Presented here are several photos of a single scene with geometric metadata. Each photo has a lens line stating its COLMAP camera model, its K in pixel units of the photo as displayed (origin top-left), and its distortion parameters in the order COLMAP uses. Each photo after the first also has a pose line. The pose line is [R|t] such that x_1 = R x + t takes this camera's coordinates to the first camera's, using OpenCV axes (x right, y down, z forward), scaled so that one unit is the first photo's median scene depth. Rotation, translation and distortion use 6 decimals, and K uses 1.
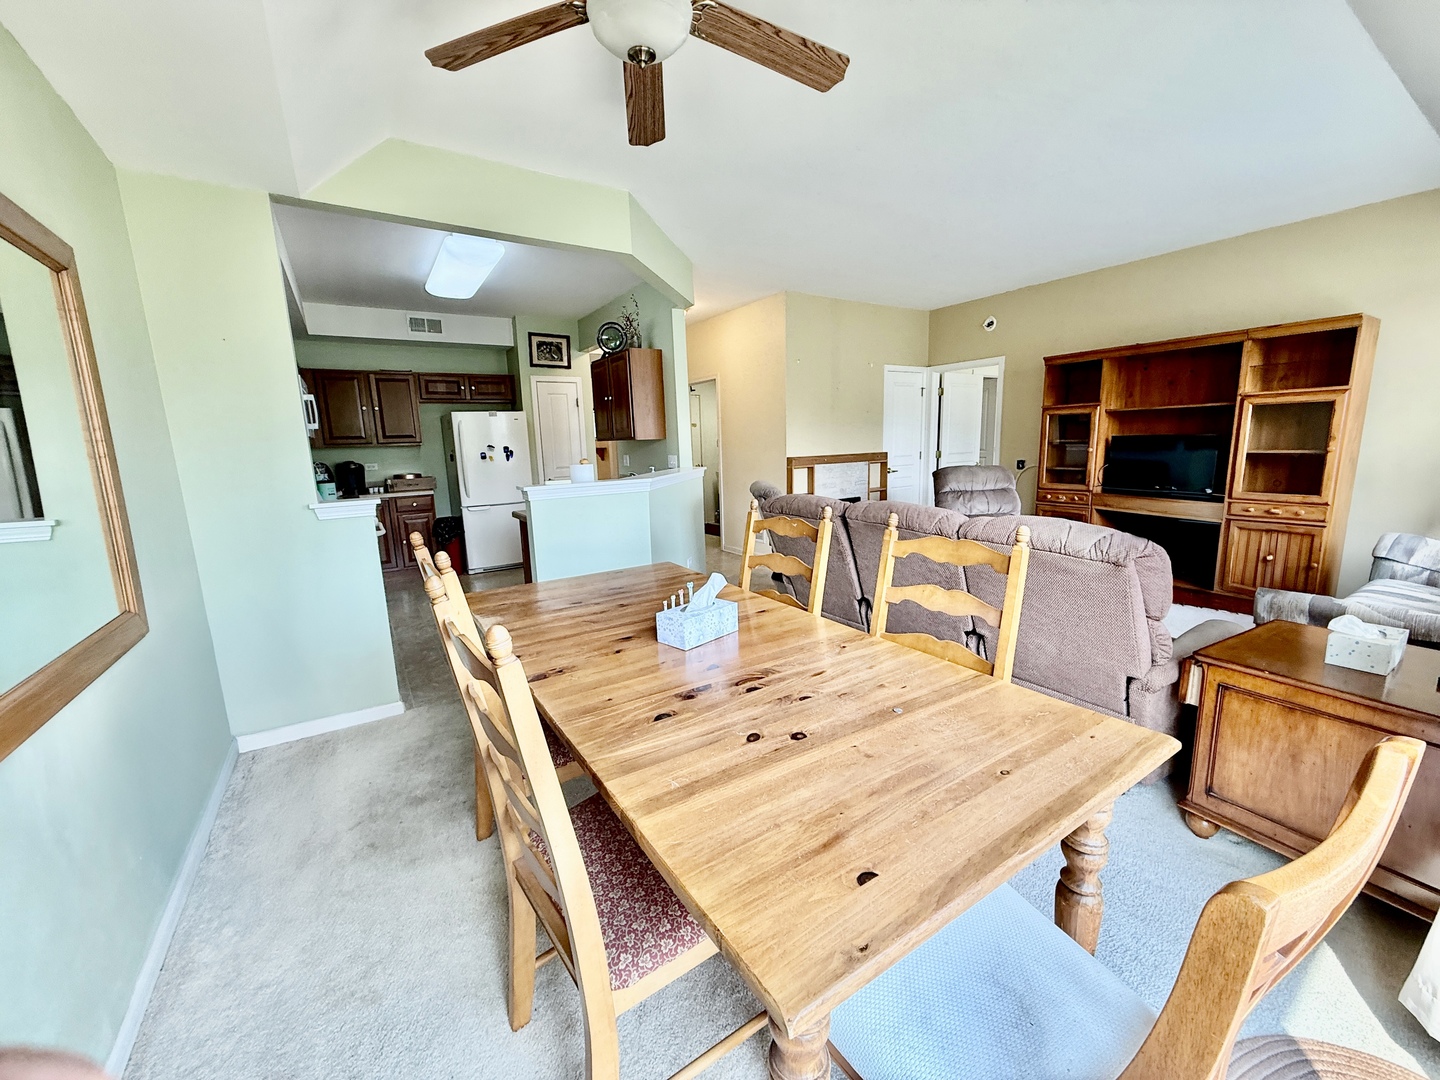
lens RADIAL K [[571.5, 0, 720.0], [0, 571.5, 540.0], [0, 0, 1]] dist [0.001267, -0.000116]
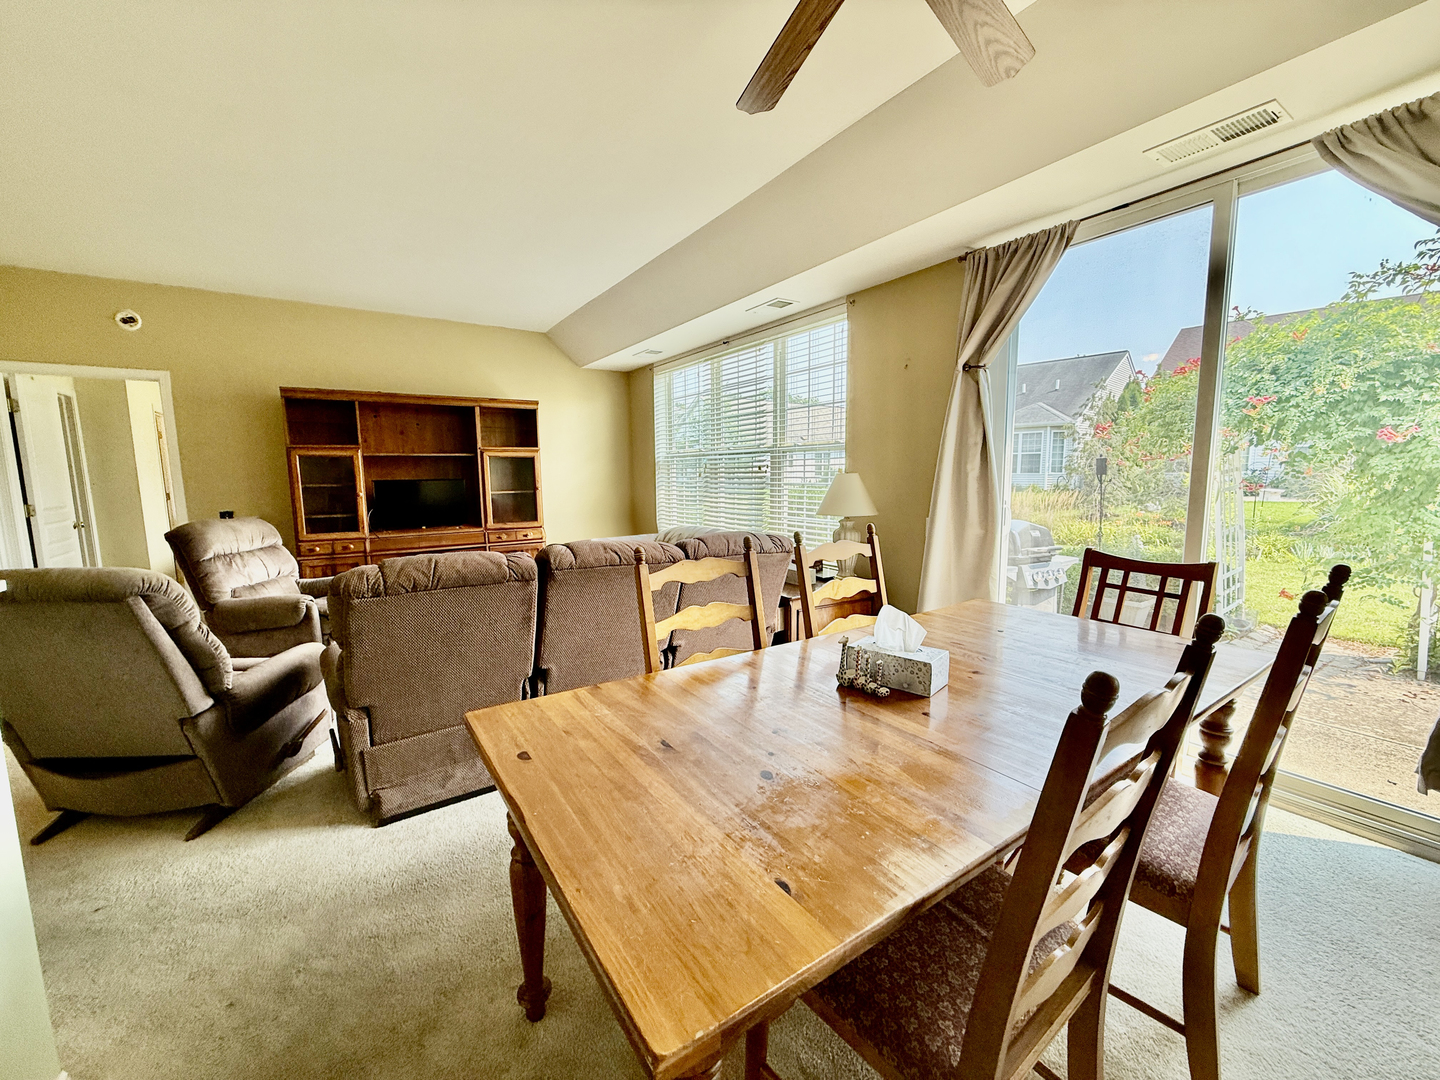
lens RADIAL K [[571.5, 0, 720.0], [0, 571.5, 540.0], [0, 0, 1]] dist [0.001267, -0.000116]
pose [[-0.016817, -0.091203, 0.995690, -0.316557], [0.183918, 0.978557, 0.092740, -0.062437], [-0.982798, 0.184685, 0.000317, 0.430530]]
